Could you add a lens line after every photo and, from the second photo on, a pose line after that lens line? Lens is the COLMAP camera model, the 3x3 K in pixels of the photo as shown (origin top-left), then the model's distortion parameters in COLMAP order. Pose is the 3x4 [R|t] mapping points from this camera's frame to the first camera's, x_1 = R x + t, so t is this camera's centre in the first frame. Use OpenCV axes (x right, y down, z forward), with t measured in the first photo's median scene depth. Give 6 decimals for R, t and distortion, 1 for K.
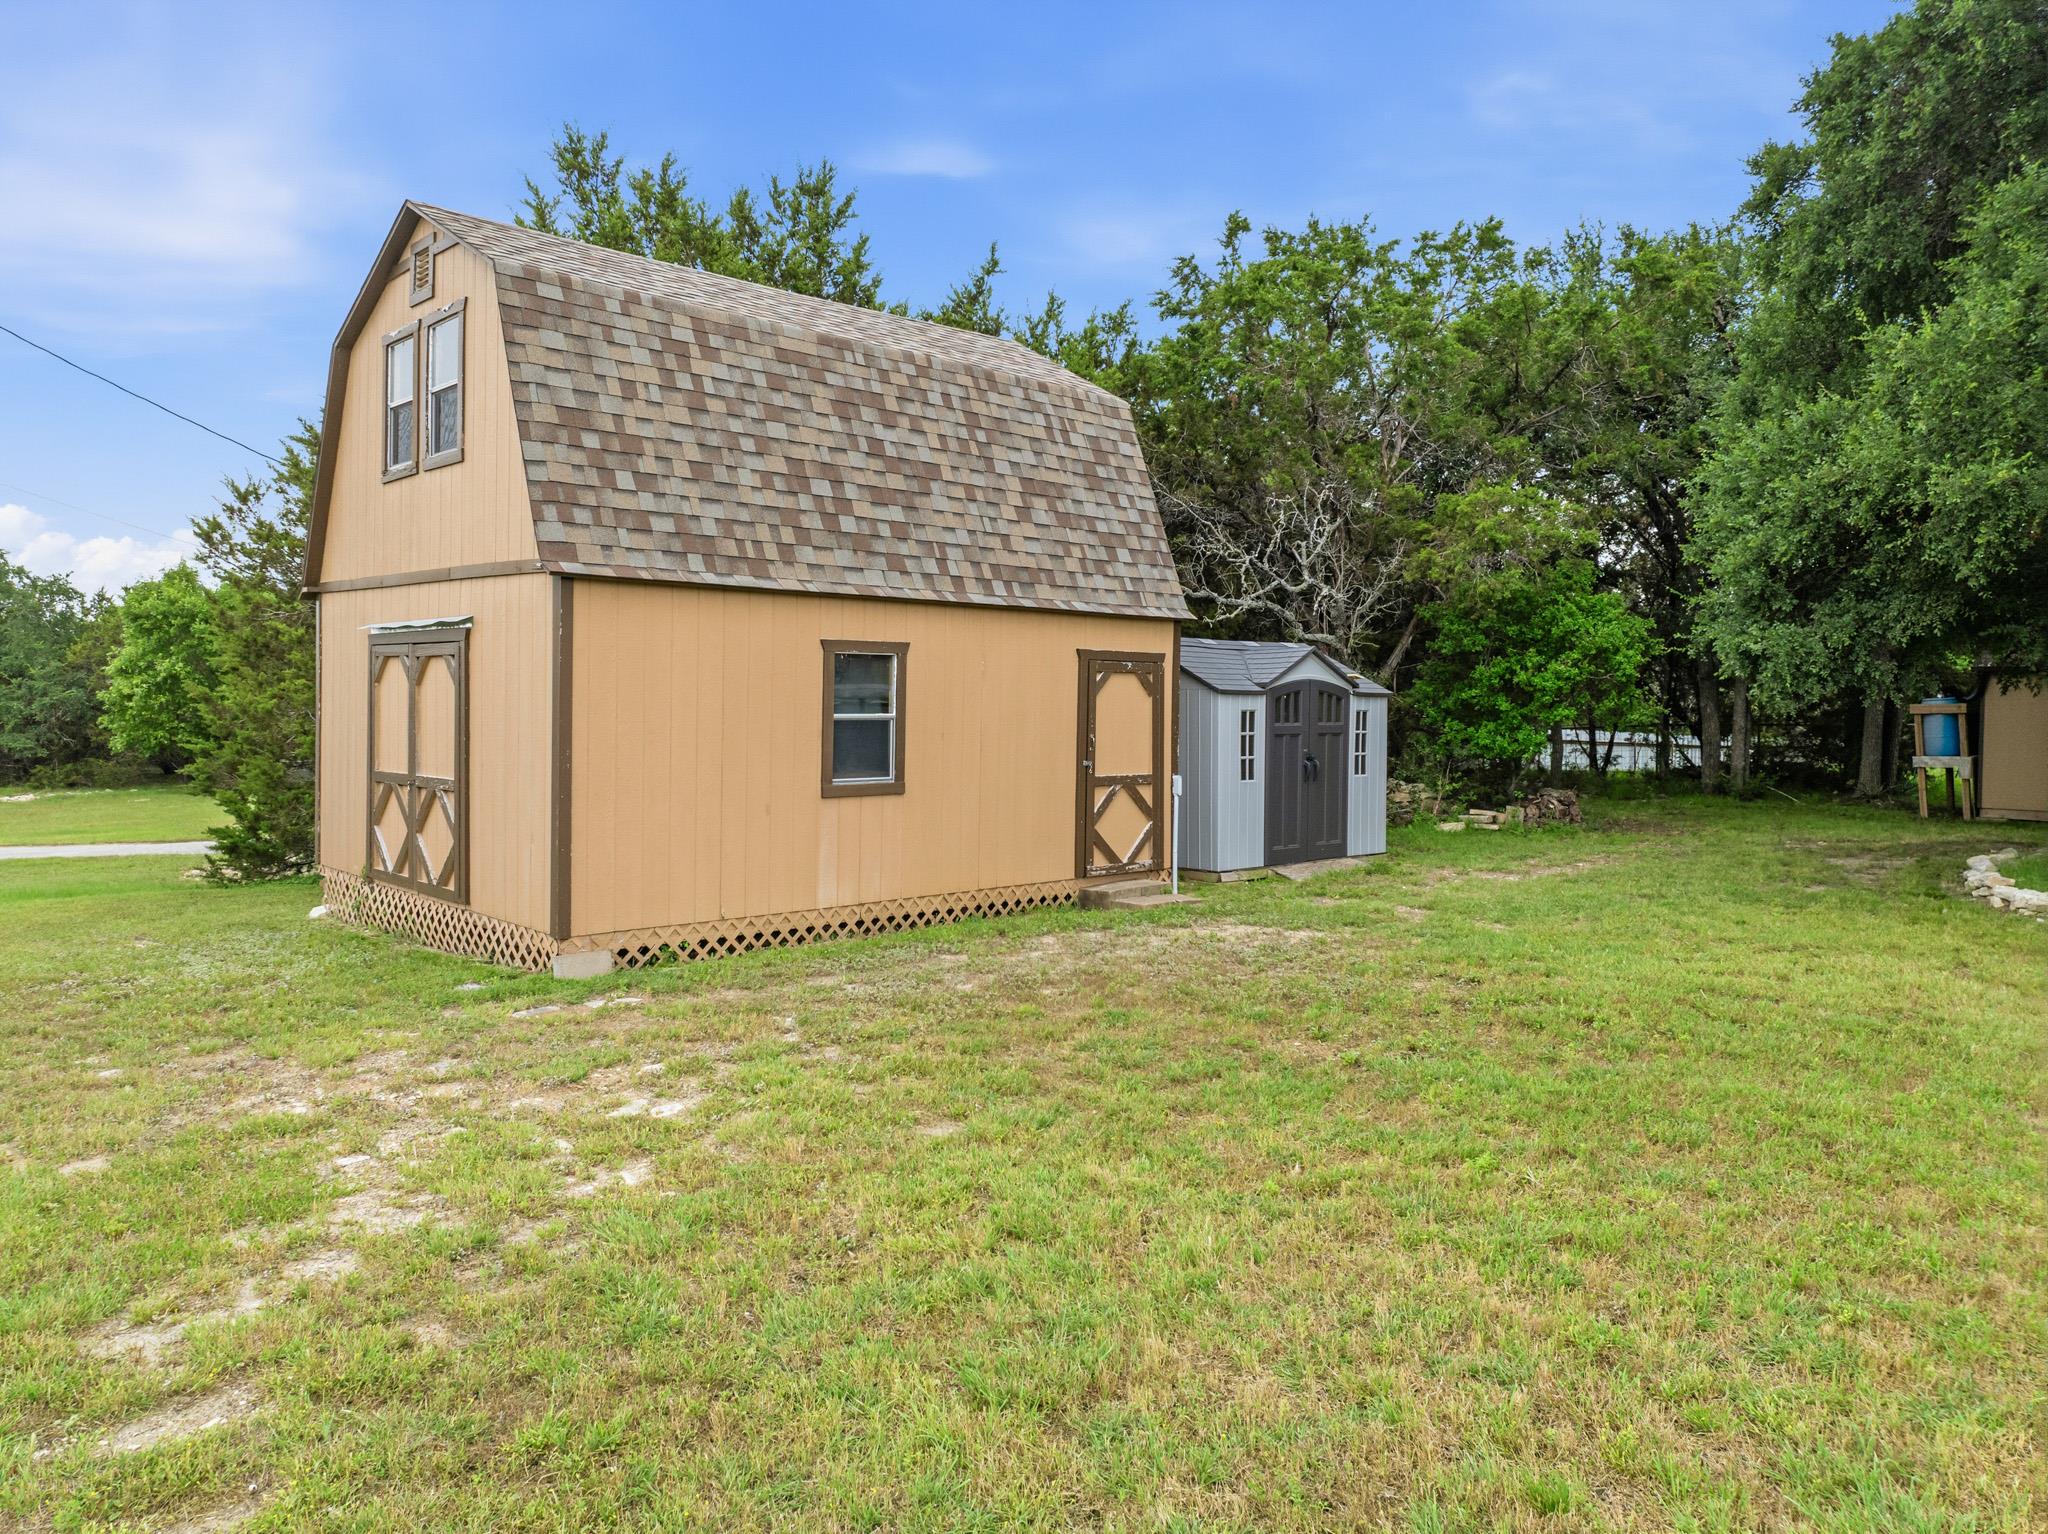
lens RADIAL K [[1428.5, 0, 1026.9], [0, 1428.5, 759.6], [0, 0, 1]] dist [-0.036234, -0.000450]
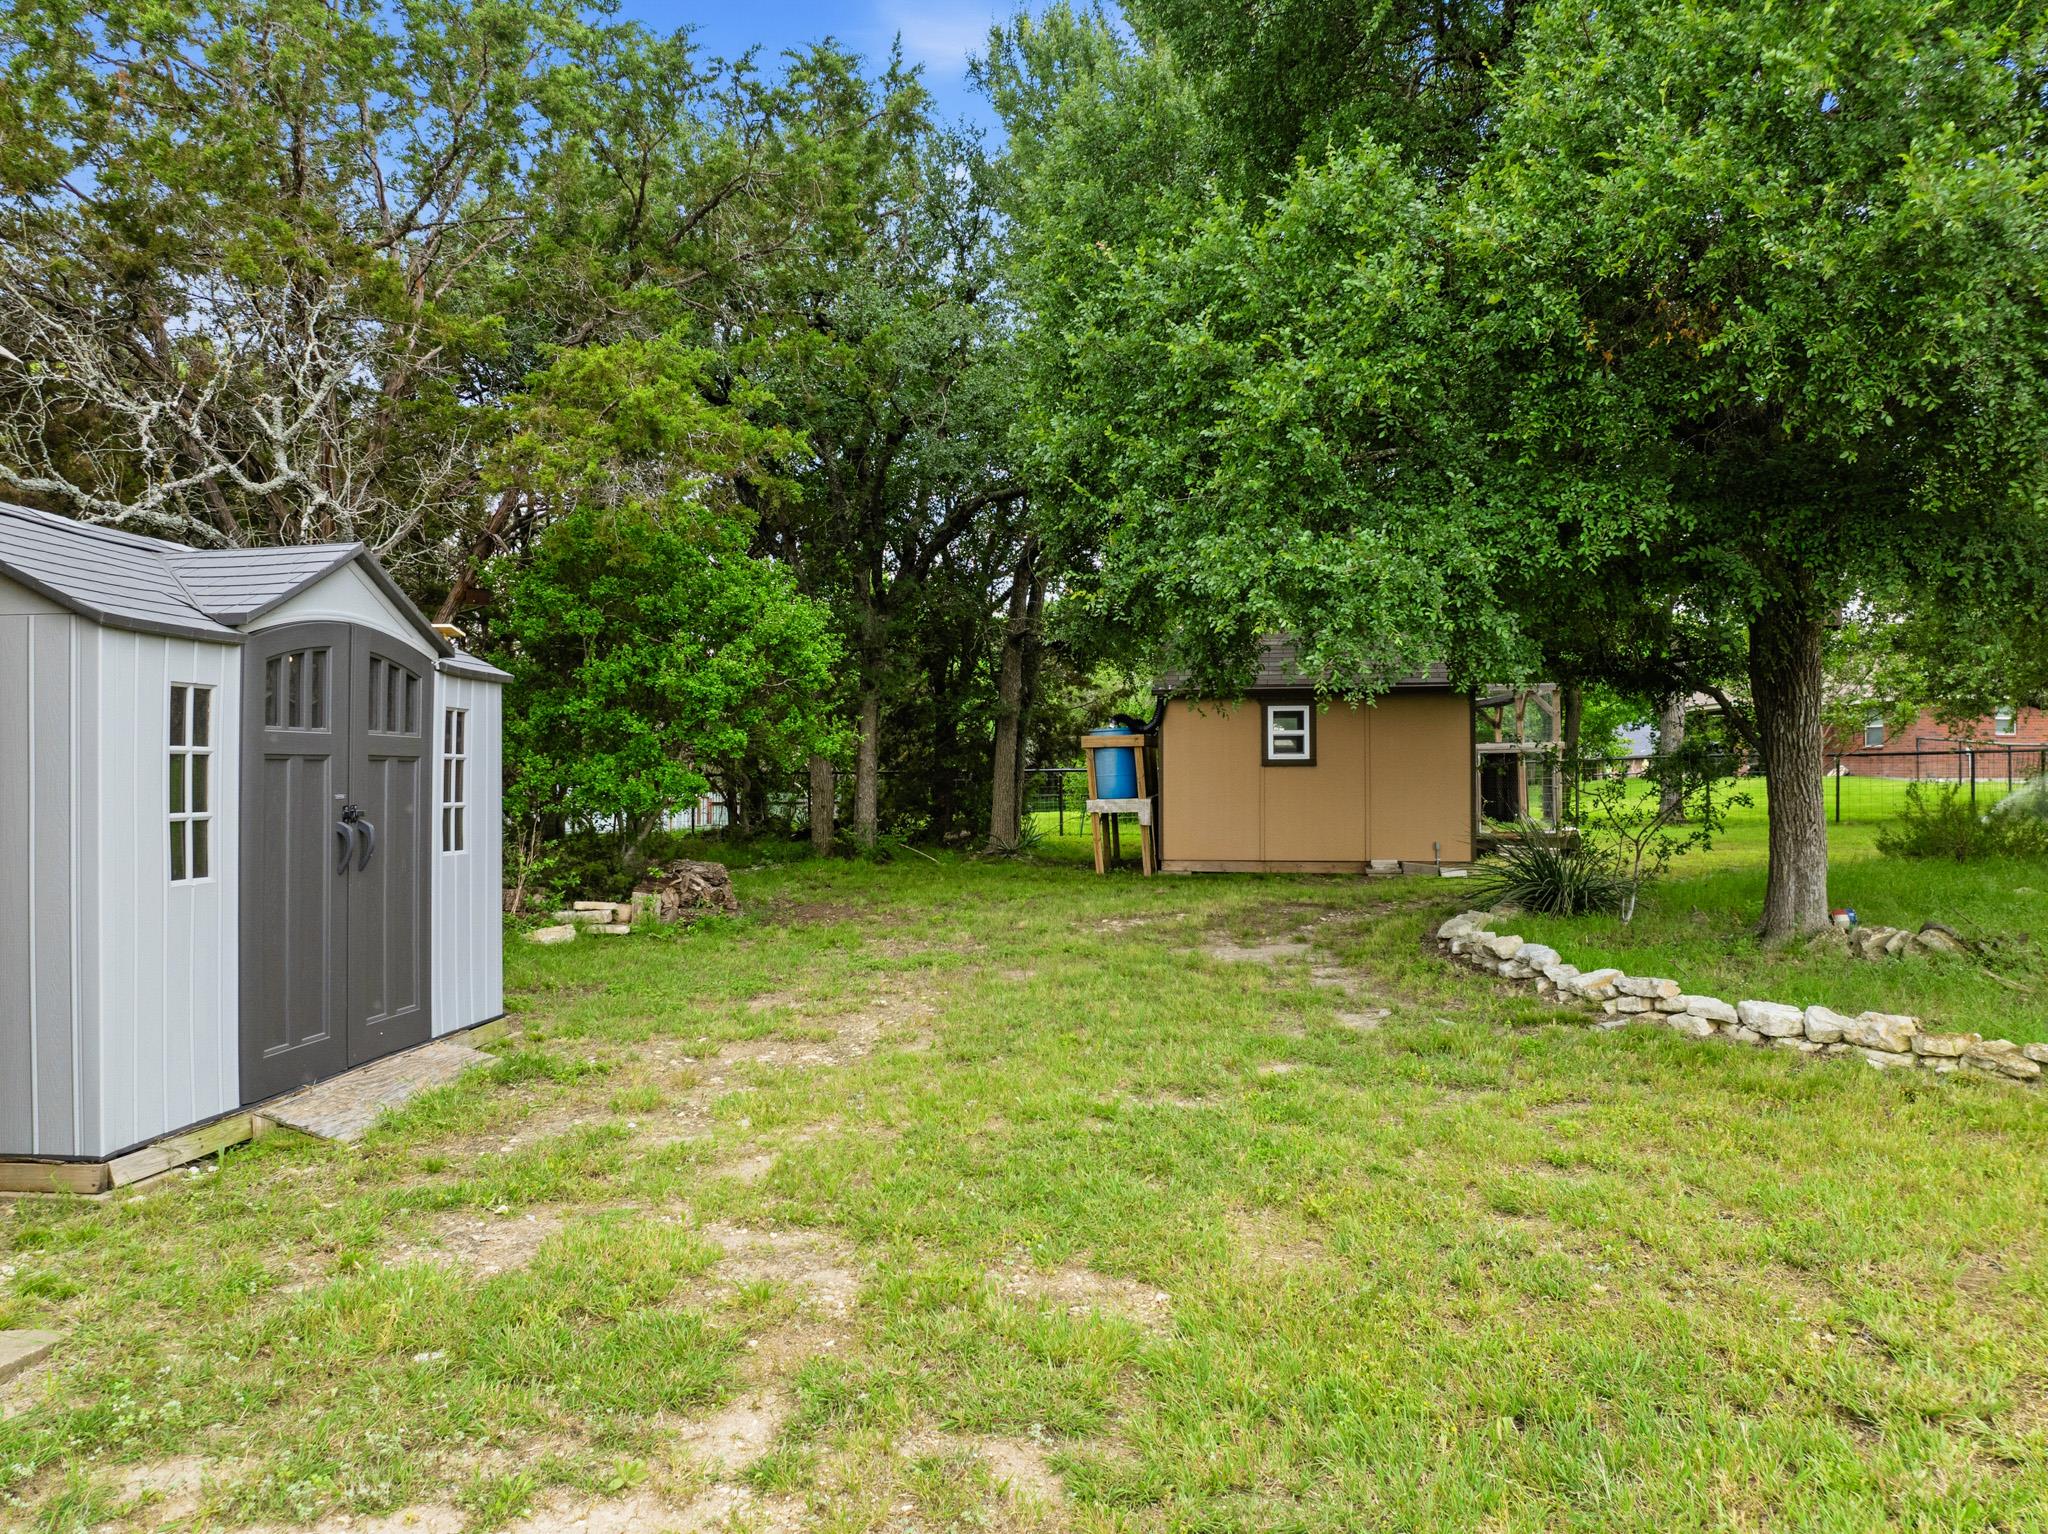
lens RADIAL K [[1428.5, 0, 1026.9], [0, 1428.5, 759.6], [0, 0, 1]] dist [-0.036234, -0.000450]
pose [[0.741140, 0.000441, 0.671351, 0.082852], [0.031159, 0.998900, -0.035054, 0.003795], [-0.670627, 0.046898, 0.740310, 0.679786]]
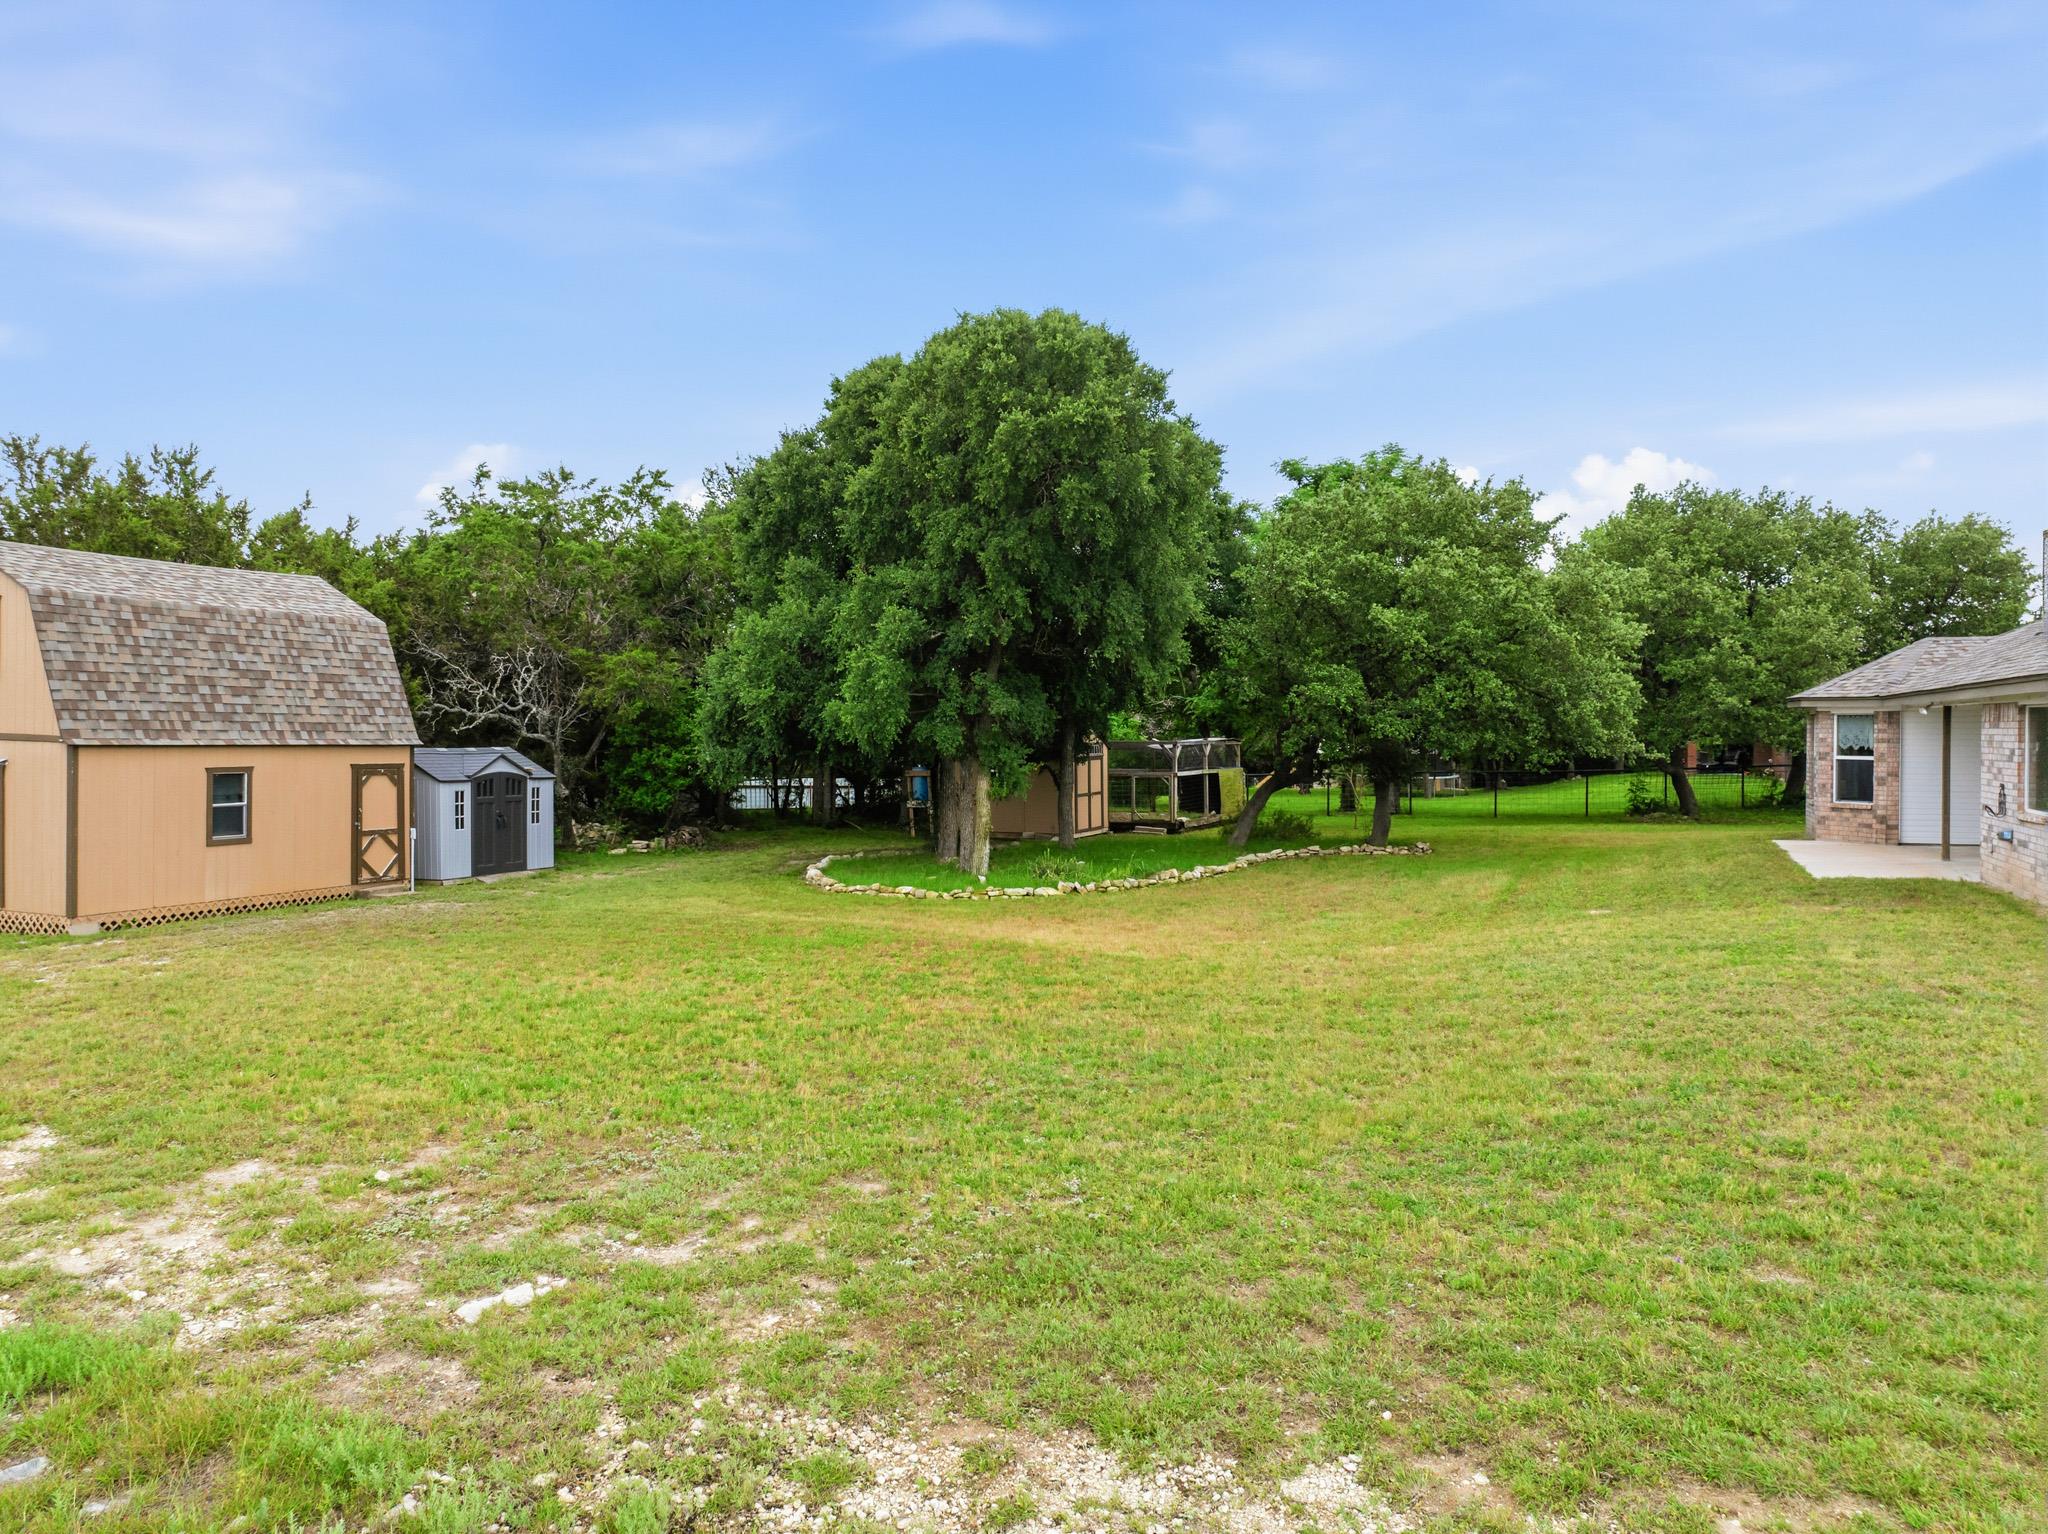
lens RADIAL K [[1451.3, 0, 1024.0], [0, 1451.3, 767.0], [0, 0, 1]] dist [-0.075369, 0.047121]
pose [[0.915007, -0.010802, 0.403293, 0.086472], [0.017200, 0.999777, -0.012246, -0.034210], [-0.403071, 0.018141, 0.914989, -1.095252]]
